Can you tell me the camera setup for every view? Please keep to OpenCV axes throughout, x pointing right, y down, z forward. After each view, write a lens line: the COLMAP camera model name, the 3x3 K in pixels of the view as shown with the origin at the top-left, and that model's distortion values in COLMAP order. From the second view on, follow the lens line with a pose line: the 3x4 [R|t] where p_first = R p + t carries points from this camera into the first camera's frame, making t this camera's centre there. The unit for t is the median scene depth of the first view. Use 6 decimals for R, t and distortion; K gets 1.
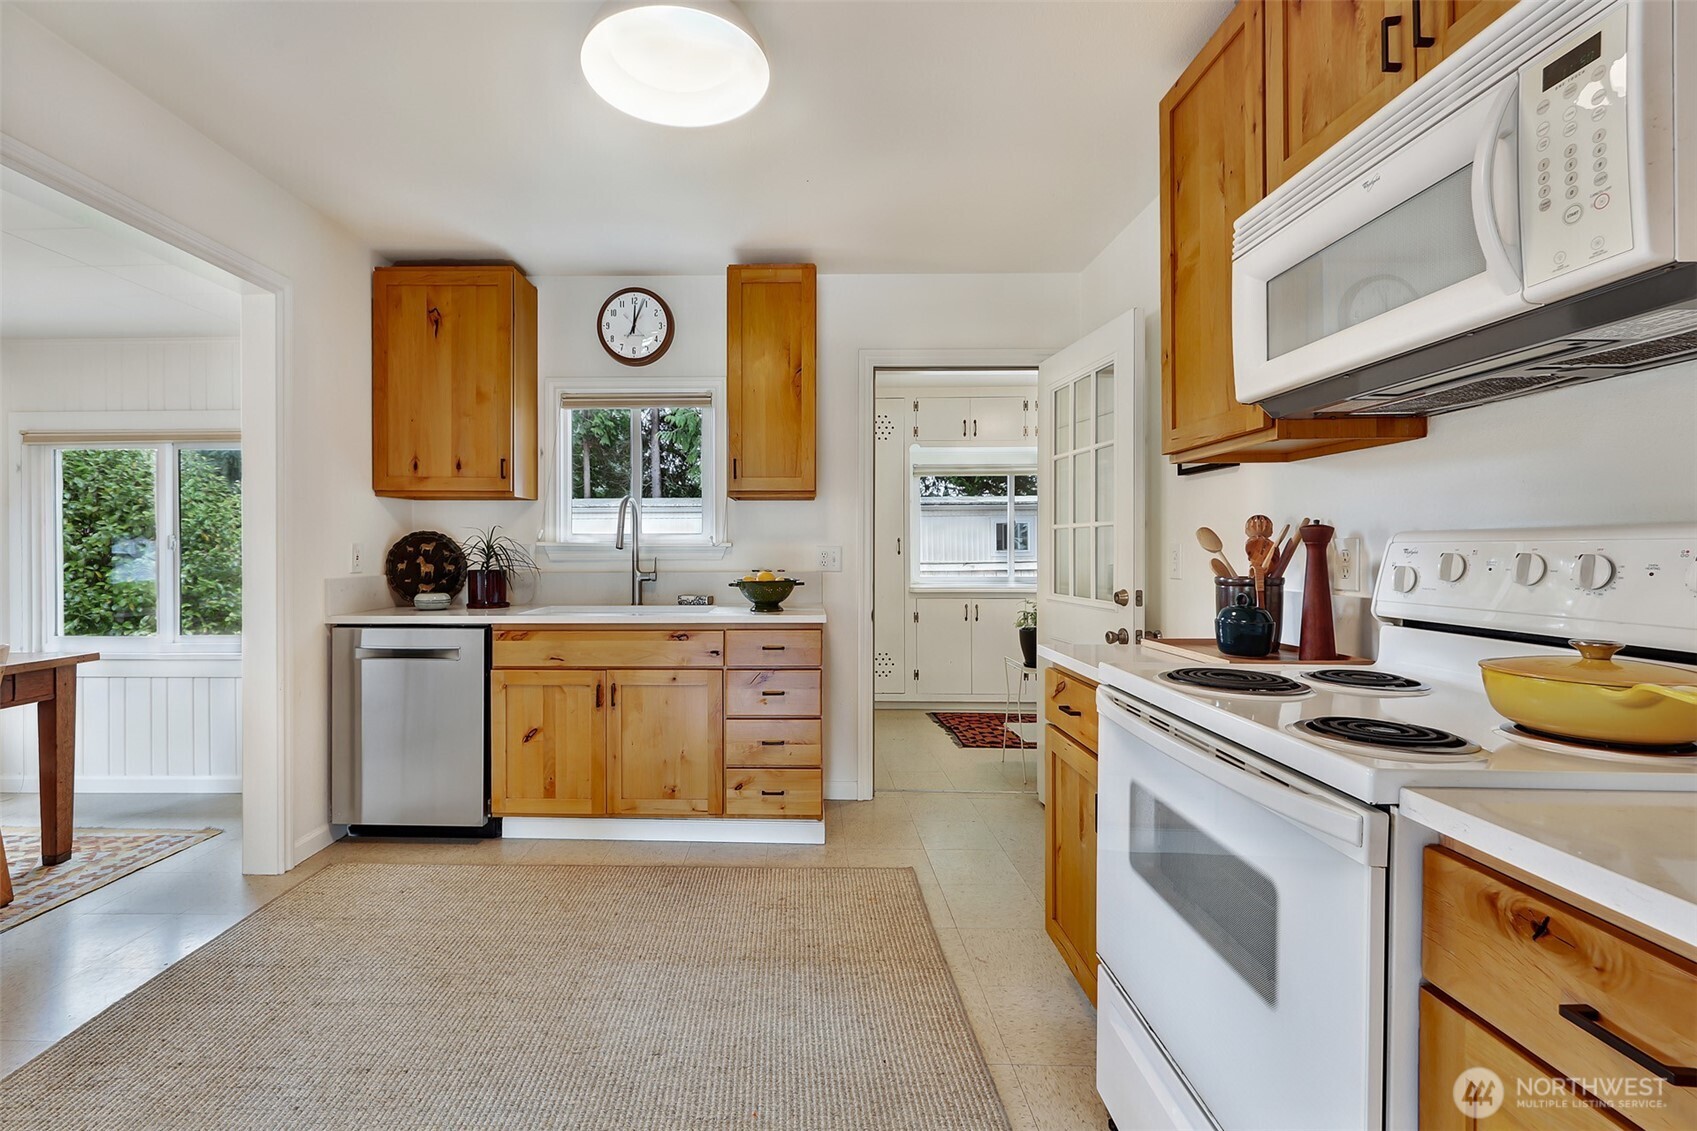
lens RADIAL K [[776.5, 0, 792.2], [0, 776.5, 544.3], [0, 0, 1]] dist [-0.003885, -0.002565]
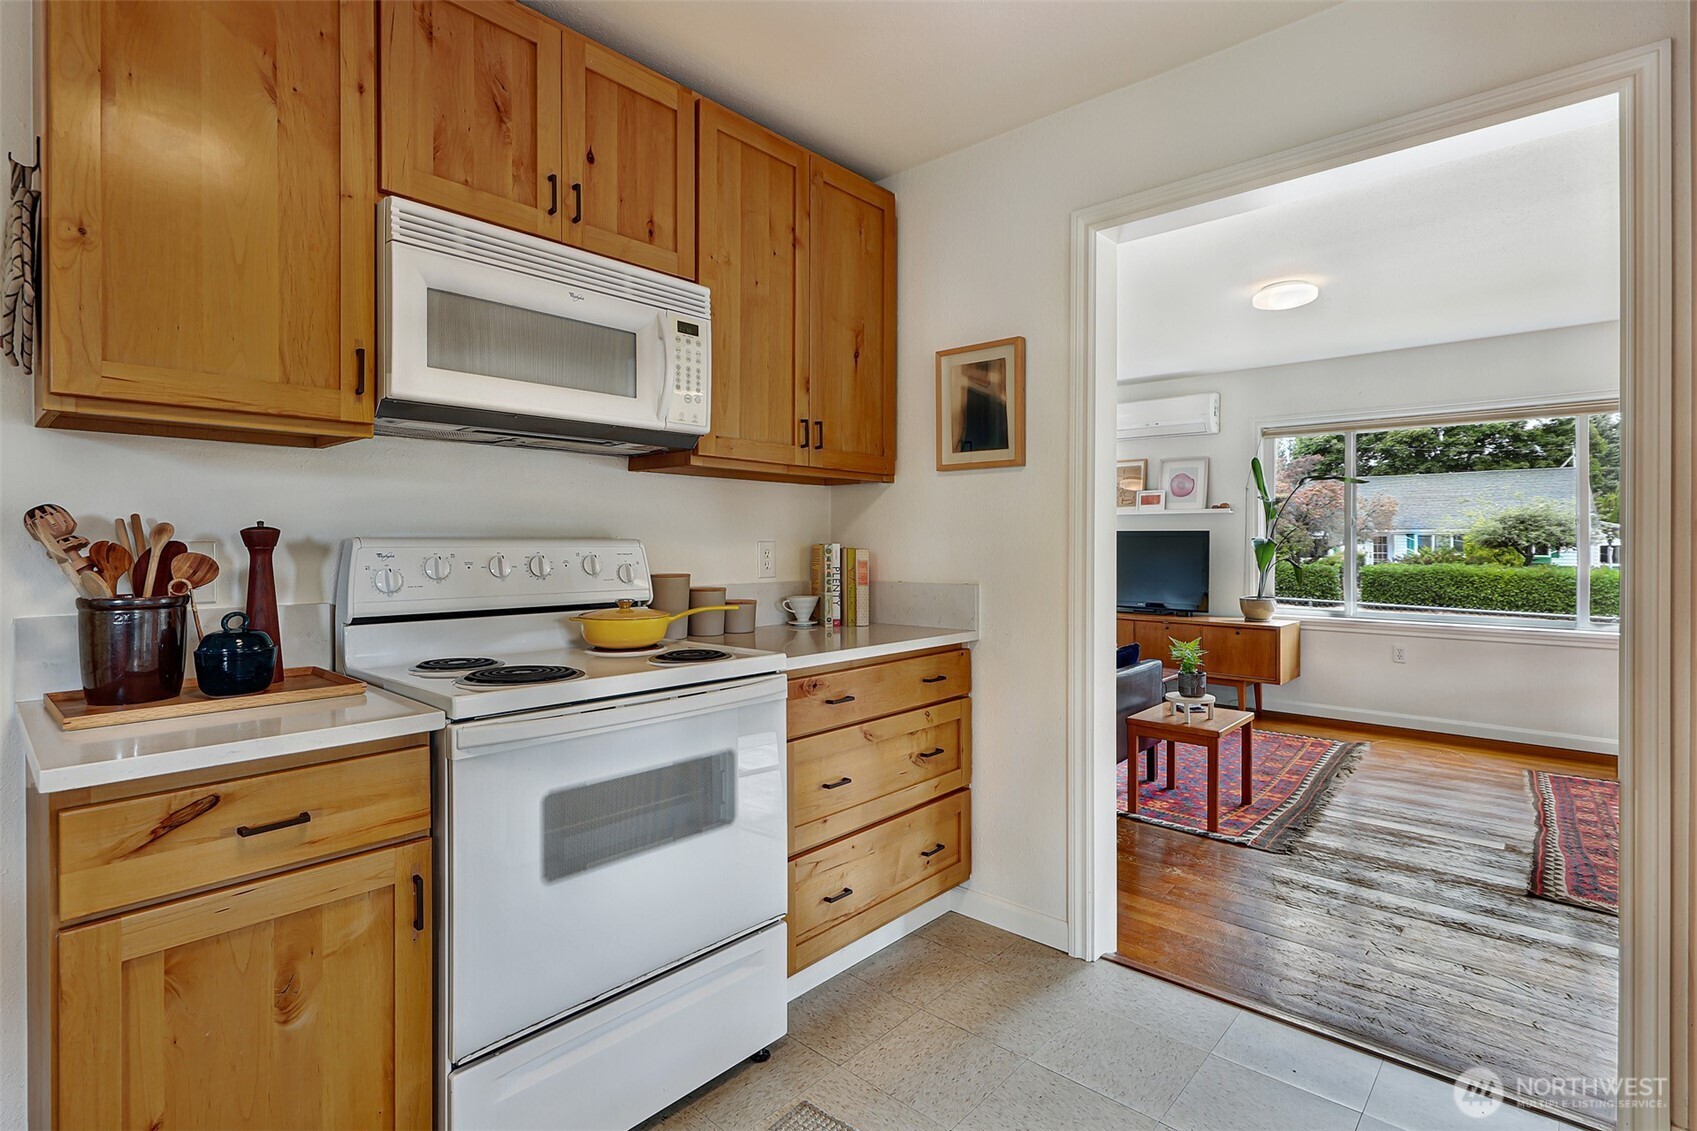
lens RADIAL K [[825.4, 0, 824.5], [0, 825.4, 540.0], [0, 0, 1]] dist [0.028112, 0.000174]
pose [[-0.752028, 0.003771, 0.659120, -0.255577], [-0.002448, 0.999961, -0.008514, -0.003037], [-0.659126, -0.008016, -0.751990, 0.782356]]
